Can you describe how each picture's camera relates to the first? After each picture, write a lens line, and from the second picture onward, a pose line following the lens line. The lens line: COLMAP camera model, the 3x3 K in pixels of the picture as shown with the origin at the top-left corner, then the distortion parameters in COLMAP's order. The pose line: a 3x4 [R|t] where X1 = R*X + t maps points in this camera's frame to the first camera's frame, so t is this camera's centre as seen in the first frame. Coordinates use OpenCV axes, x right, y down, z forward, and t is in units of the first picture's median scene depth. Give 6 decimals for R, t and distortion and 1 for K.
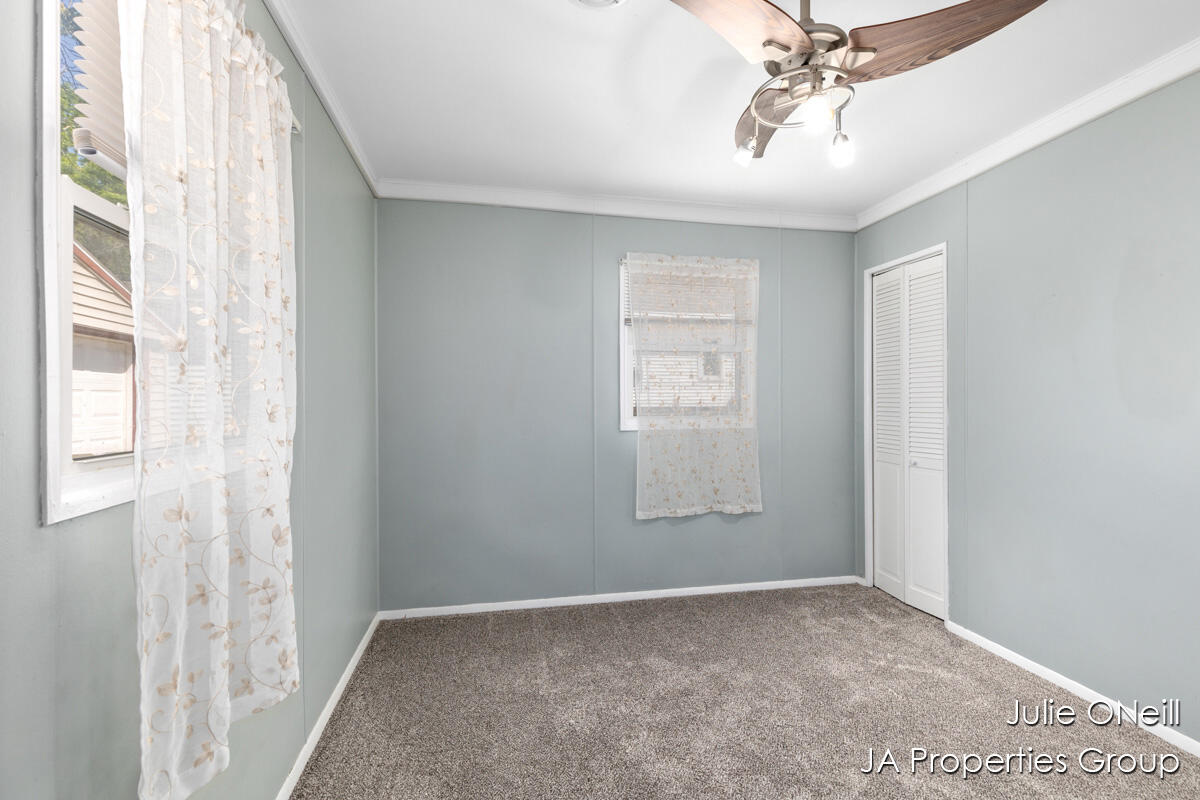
lens RADIAL K [[547.3, 0, 611.7], [0, 547.3, 400.7], [0, 0, 1]] dist [0.009597, -0.000241]
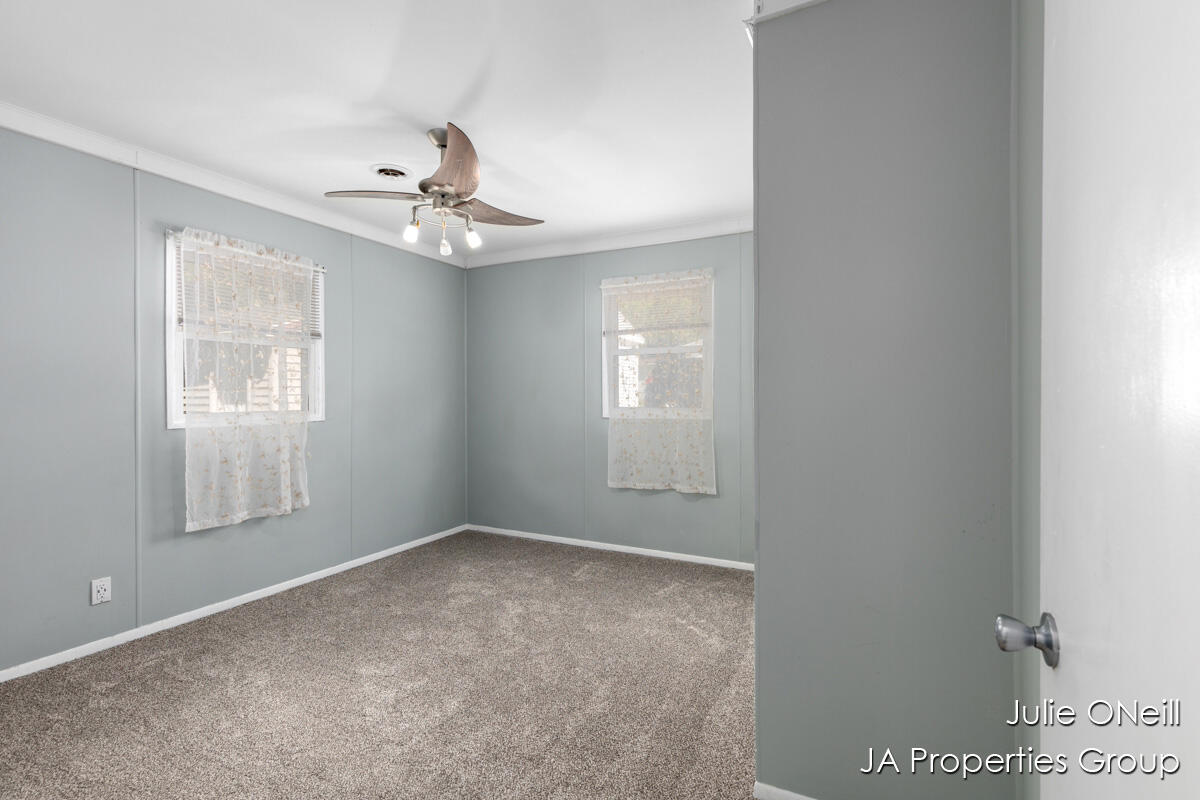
lens RADIAL K [[547.3, 0, 611.7], [0, 547.3, 400.7], [0, 0, 1]] dist [0.009597, -0.000241]
pose [[0.769343, 0.003853, -0.638825, 0.848355], [0.002687, 0.999953, 0.009266, 0.001863], [0.638831, -0.008845, 0.769296, 0.018288]]
